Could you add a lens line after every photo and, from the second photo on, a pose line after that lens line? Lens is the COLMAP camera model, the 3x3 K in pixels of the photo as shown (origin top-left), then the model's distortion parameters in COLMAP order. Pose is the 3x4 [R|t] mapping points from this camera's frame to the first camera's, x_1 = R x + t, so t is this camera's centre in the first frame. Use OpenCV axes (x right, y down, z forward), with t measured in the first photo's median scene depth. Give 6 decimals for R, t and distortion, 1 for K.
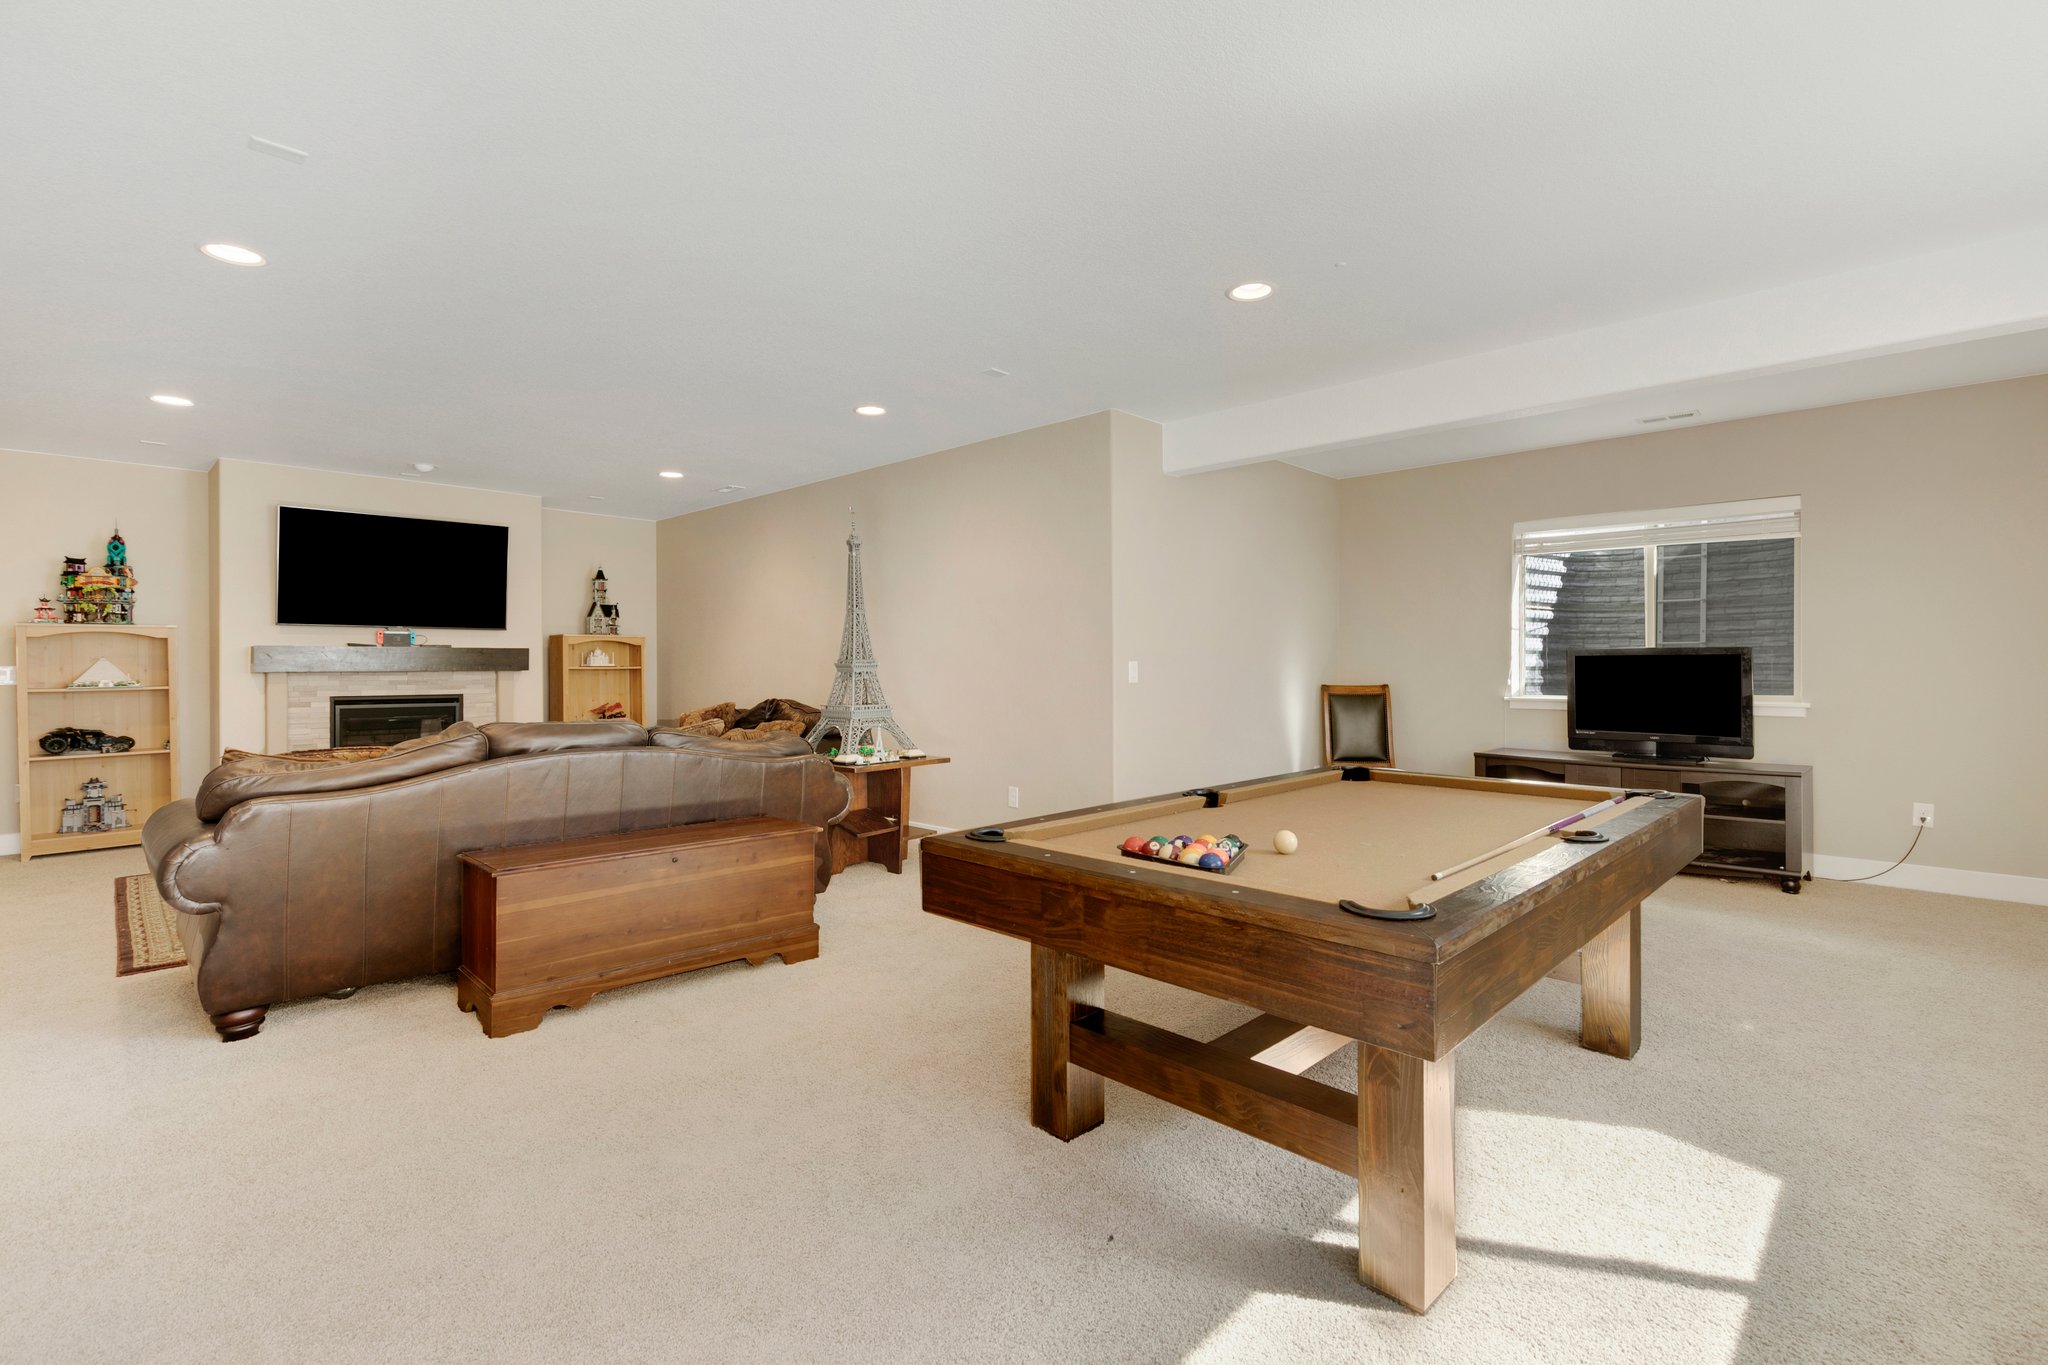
lens RADIAL K [[926.4, 0, 1037.1], [0, 926.4, 681.5], [0, 0, 1]] dist [0.007650, -0.000545]
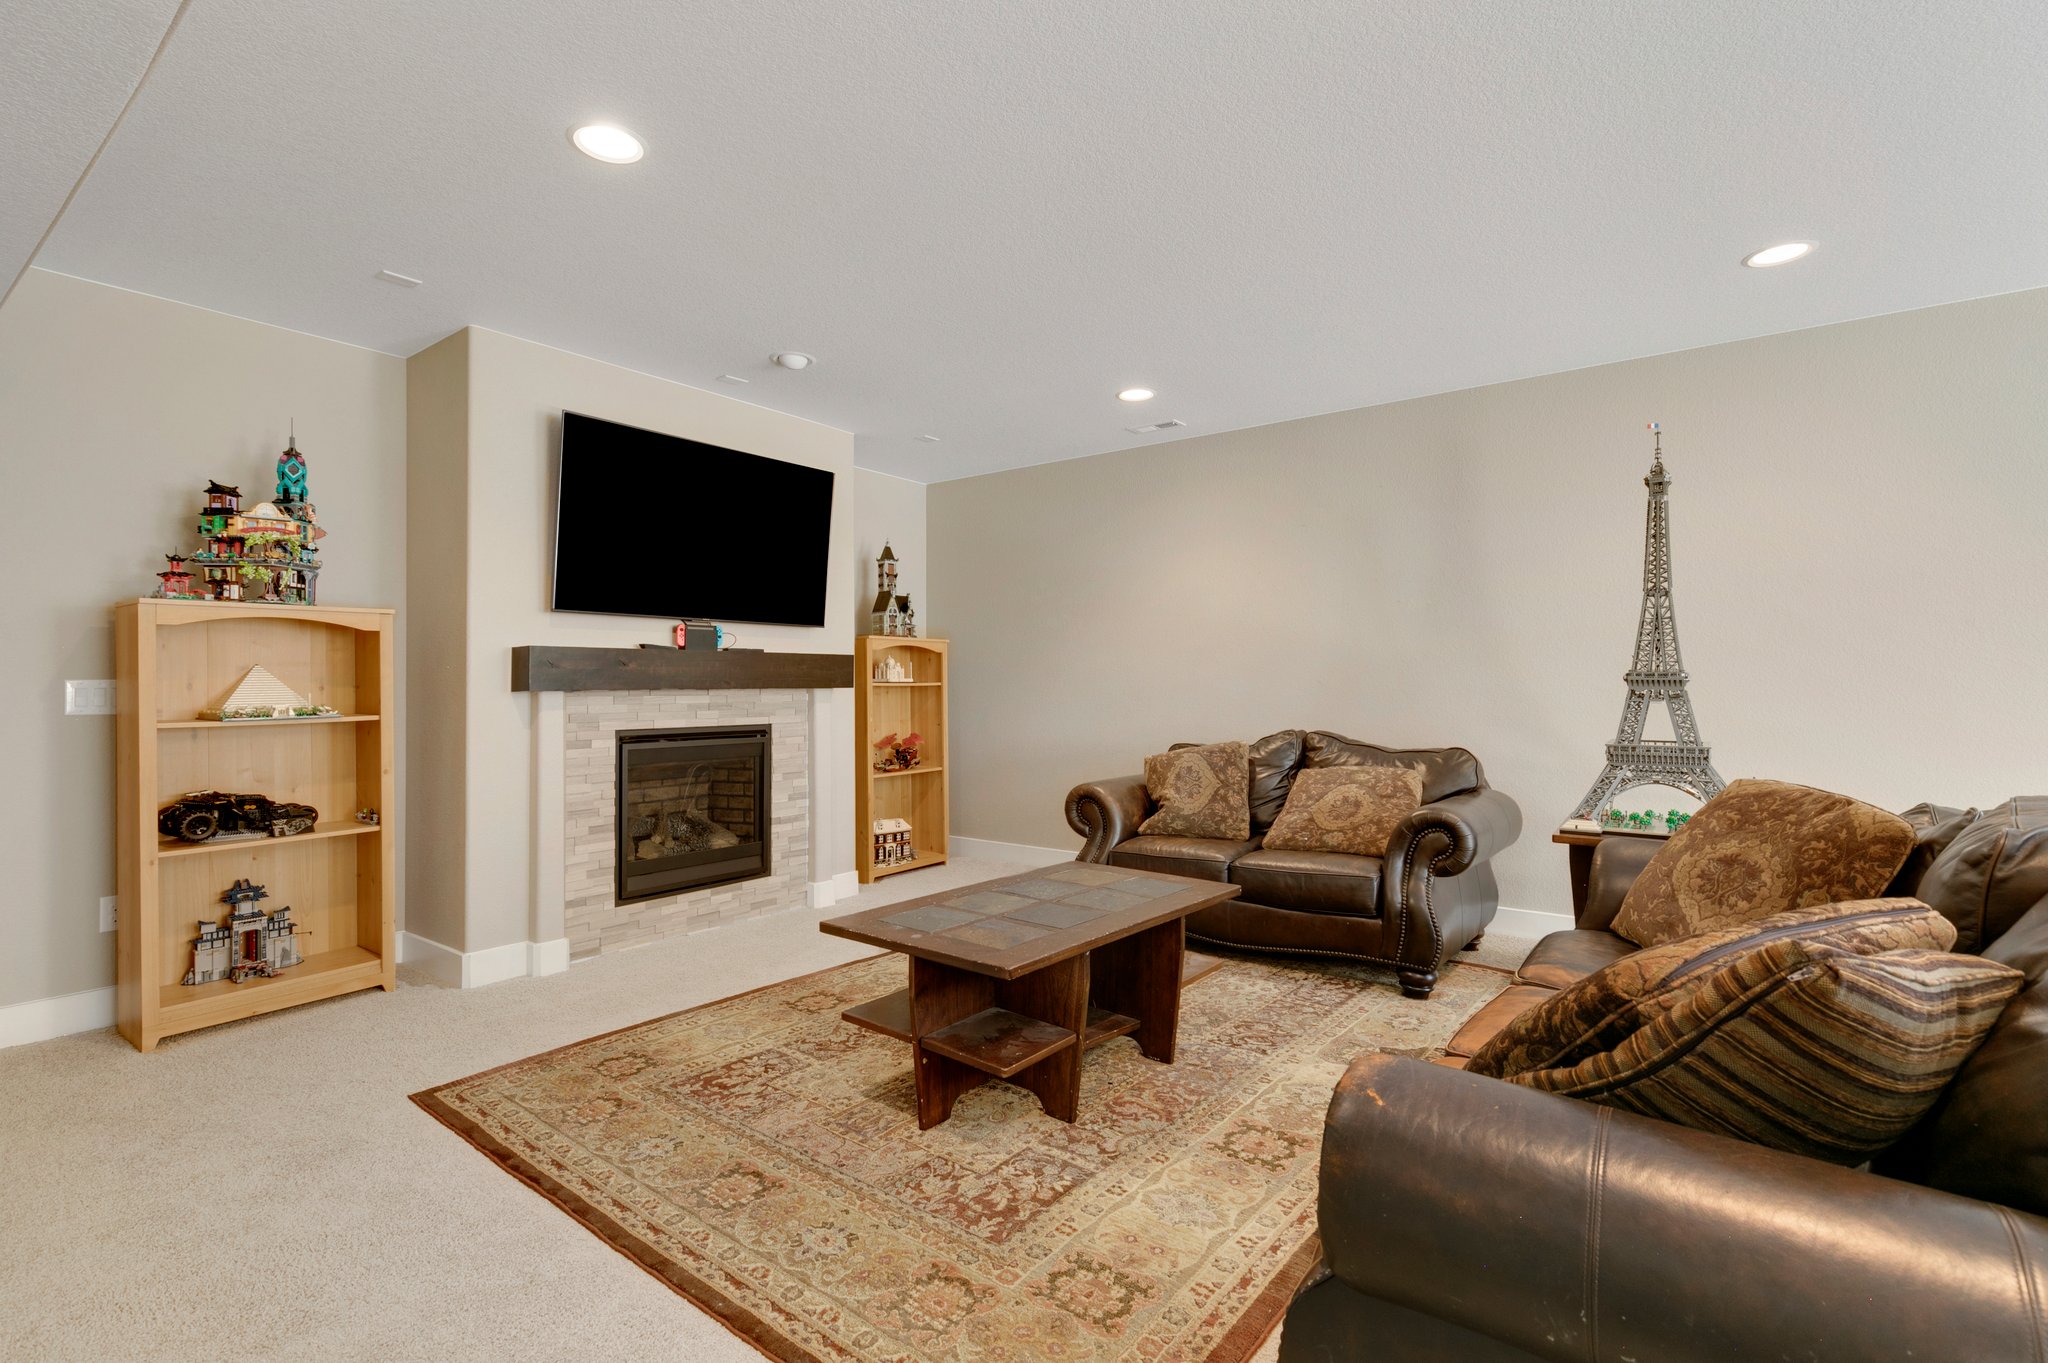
lens RADIAL K [[926.4, 0, 1018.5], [0, 926.4, 686.4], [0, 0, 1]] dist [0.007650, -0.000545]
pose [[0.991436, -0.000207, 0.130594, -0.623201], [0.002265, 0.999876, -0.015615, -0.002775], [-0.130574, 0.015777, 0.991313, 0.384999]]
